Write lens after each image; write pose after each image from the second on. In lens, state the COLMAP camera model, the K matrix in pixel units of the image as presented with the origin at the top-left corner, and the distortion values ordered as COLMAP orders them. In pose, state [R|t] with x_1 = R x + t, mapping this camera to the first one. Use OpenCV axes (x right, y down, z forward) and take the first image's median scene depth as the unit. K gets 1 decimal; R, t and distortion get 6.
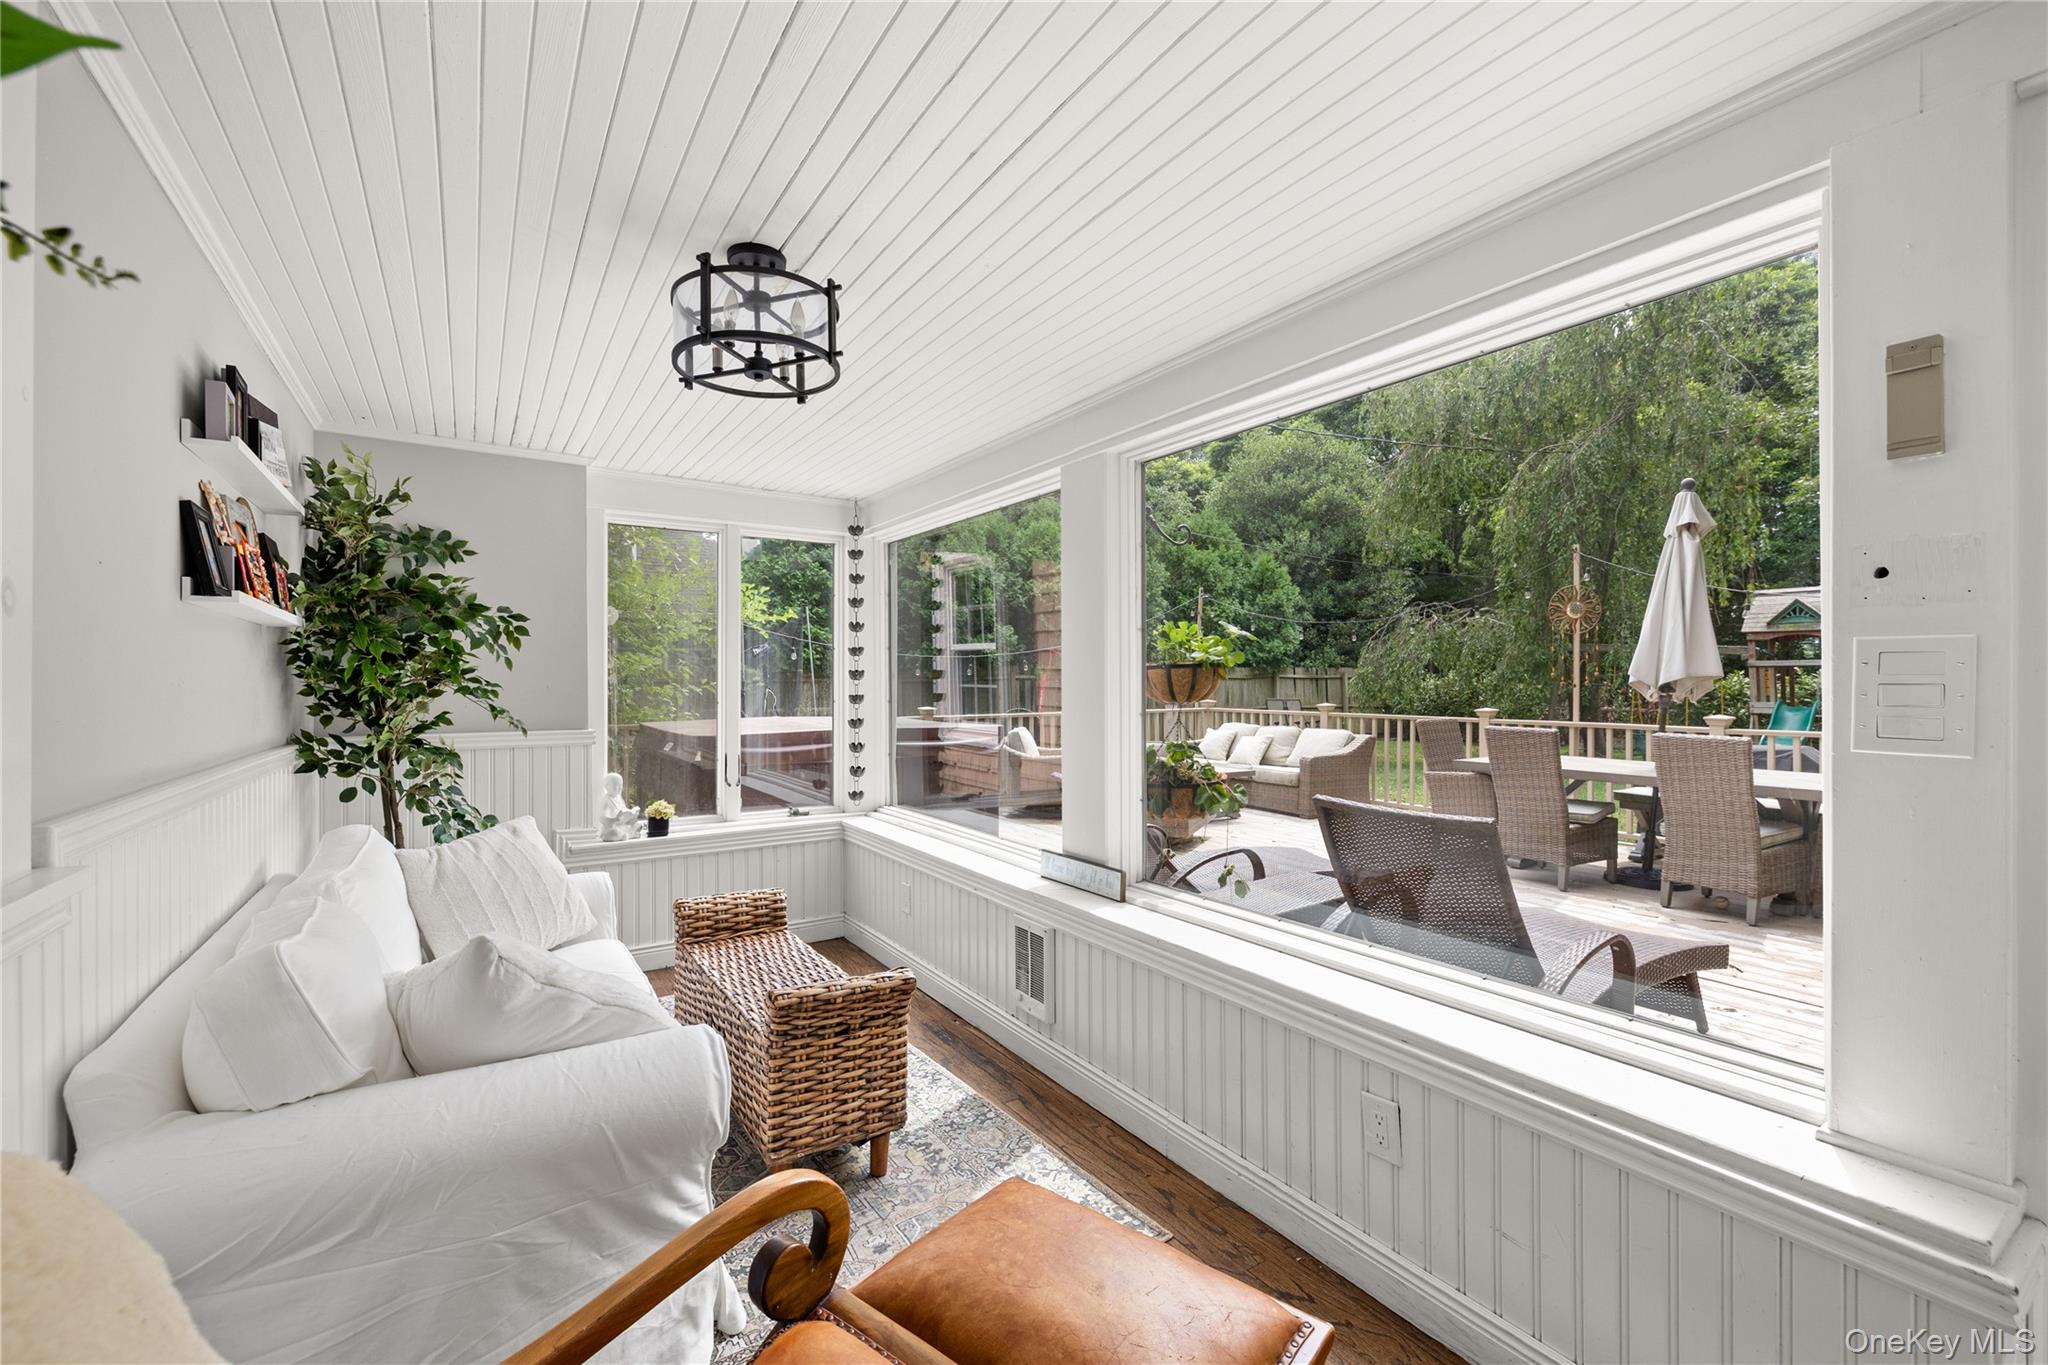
lens RADIAL K [[871.8, 0, 1012.3], [0, 871.8, 673.6], [0, 0, 1]] dist [0.000519, 0.000076]
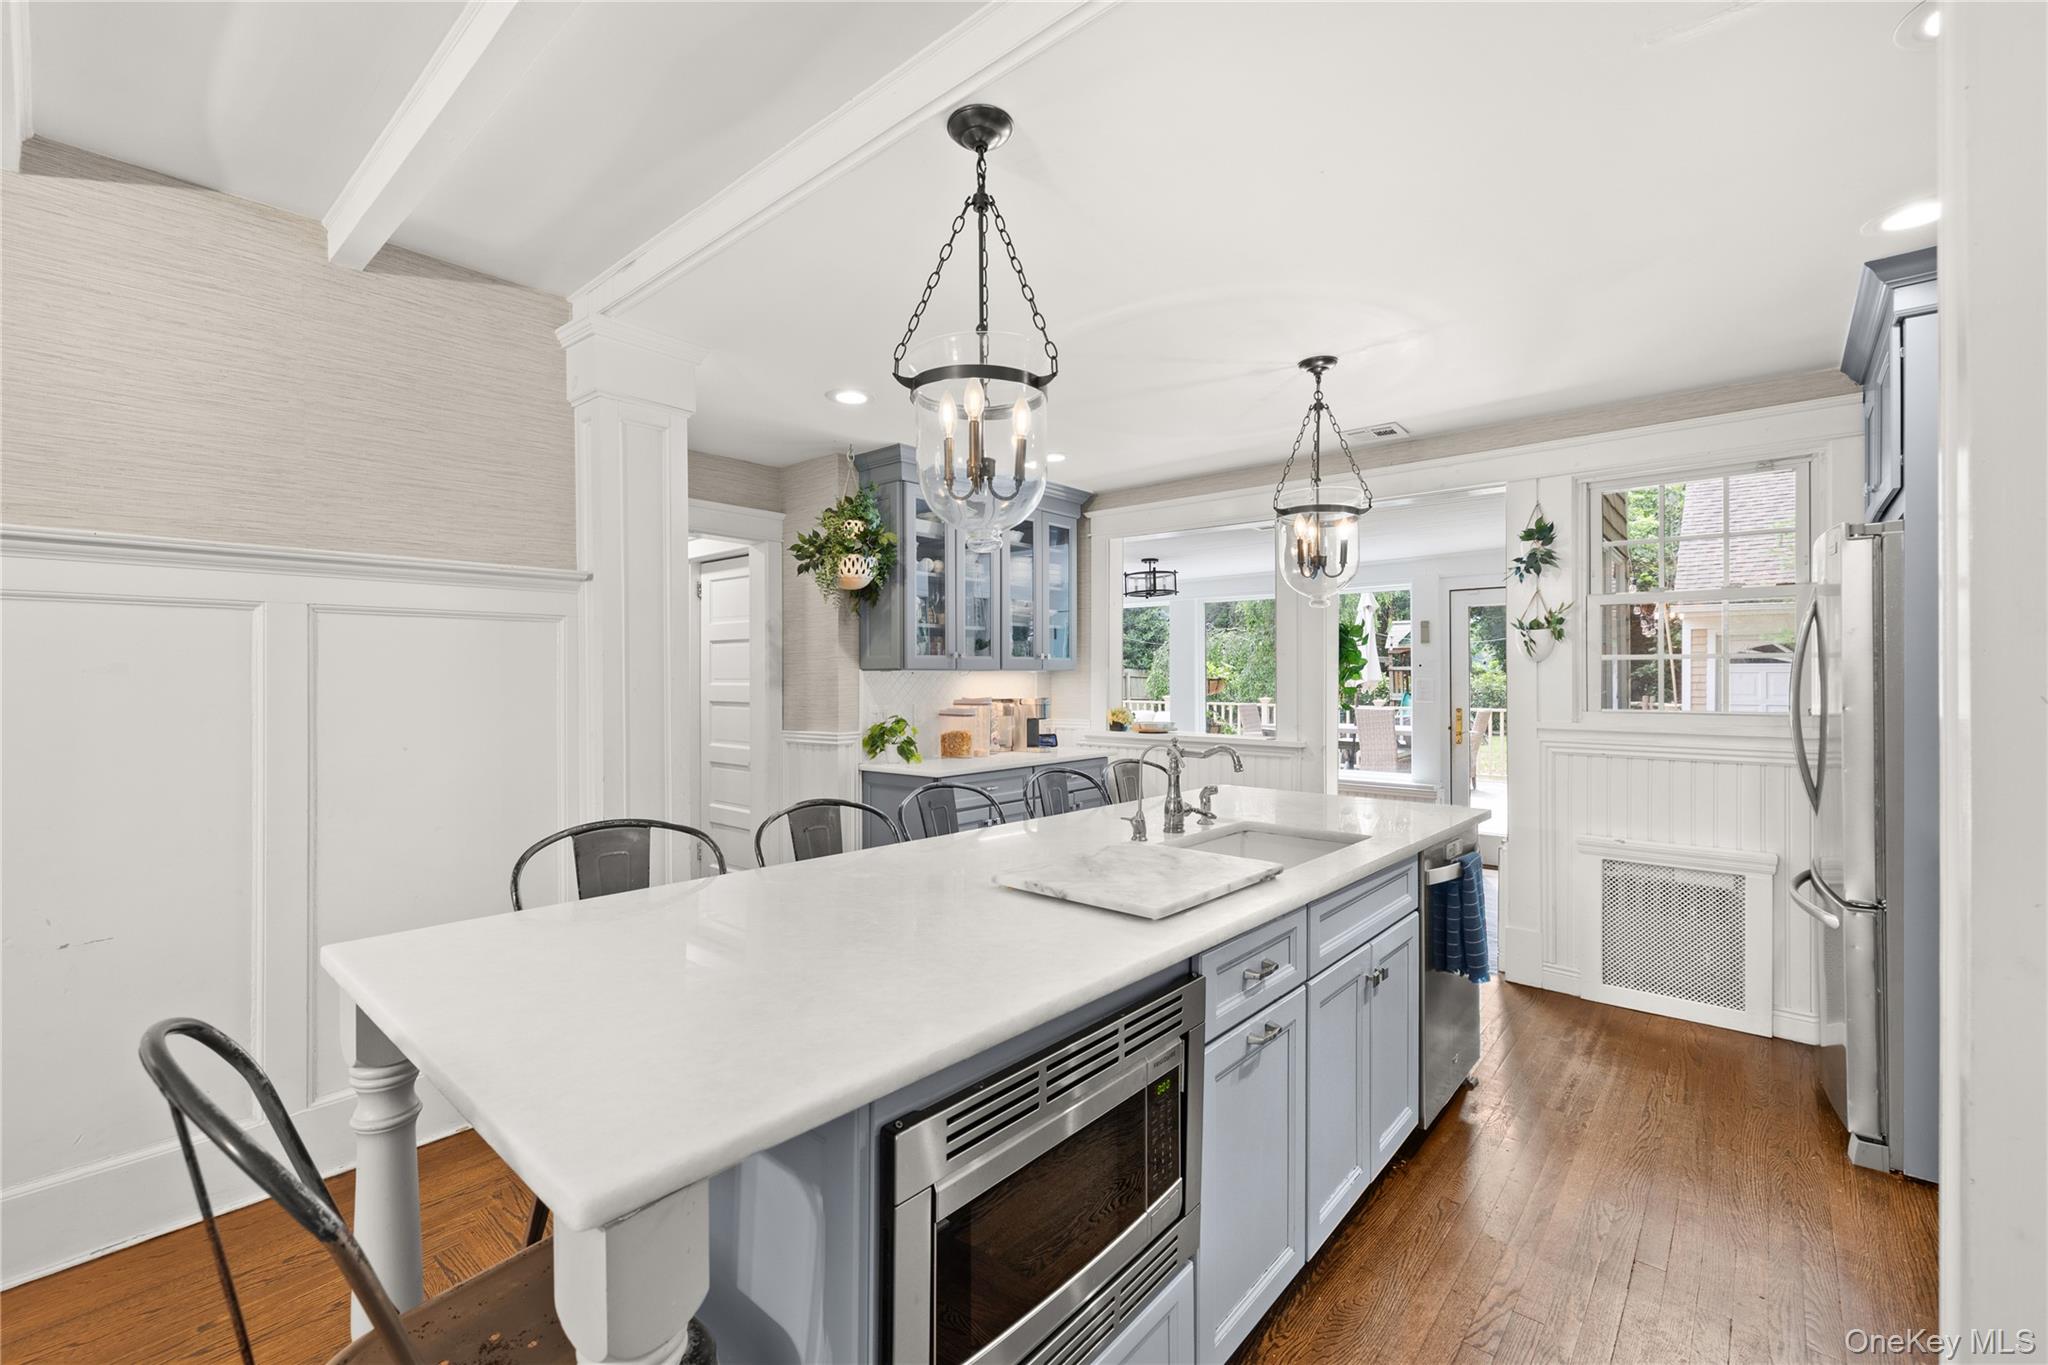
lens RADIAL K [[871.8, 0, 1012.3], [0, 871.8, 673.6], [0, 0, 1]] dist [0.000519, 0.000076]
pose [[0.956201, -0.005230, 0.292665, -0.601668], [0.004737, 0.999986, 0.002390, -0.020214], [-0.292673, -0.000899, 0.956212, -0.687977]]
